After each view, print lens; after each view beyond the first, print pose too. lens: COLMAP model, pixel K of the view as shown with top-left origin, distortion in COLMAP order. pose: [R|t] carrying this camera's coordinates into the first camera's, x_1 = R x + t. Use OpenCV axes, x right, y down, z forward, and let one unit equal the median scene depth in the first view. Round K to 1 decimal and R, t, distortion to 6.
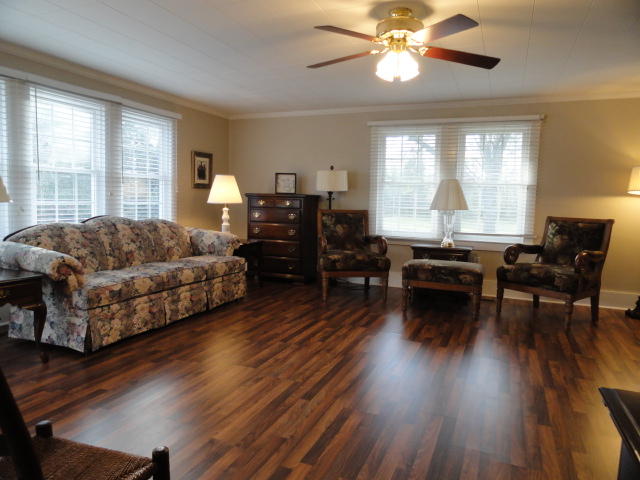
lens RADIAL K [[446.4, 0, 321.0], [0, 446.4, 237.6], [0, 0, 1]] dist [0.001373, -0.000594]
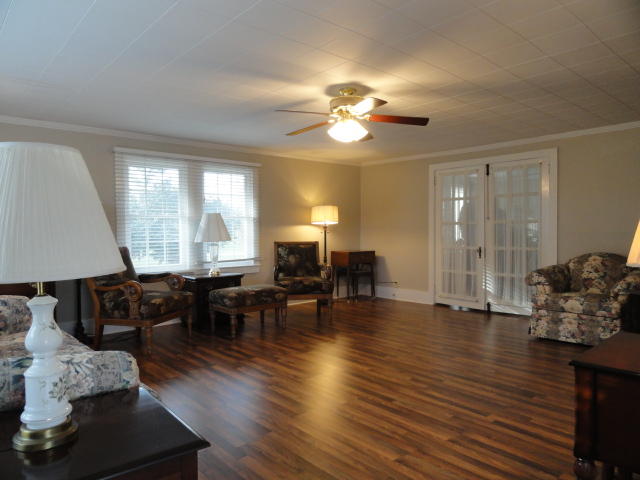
lens RADIAL K [[445.2, 0, 319.9], [0, 445.2, 232.1], [0, 0, 1]] dist [0.037152, 0.000380]
pose [[0.430855, -0.035512, 0.901722, -1.283606], [0.099944, 0.994956, -0.008571, -0.107993], [-0.896870, 0.093814, 0.432231, 0.657624]]
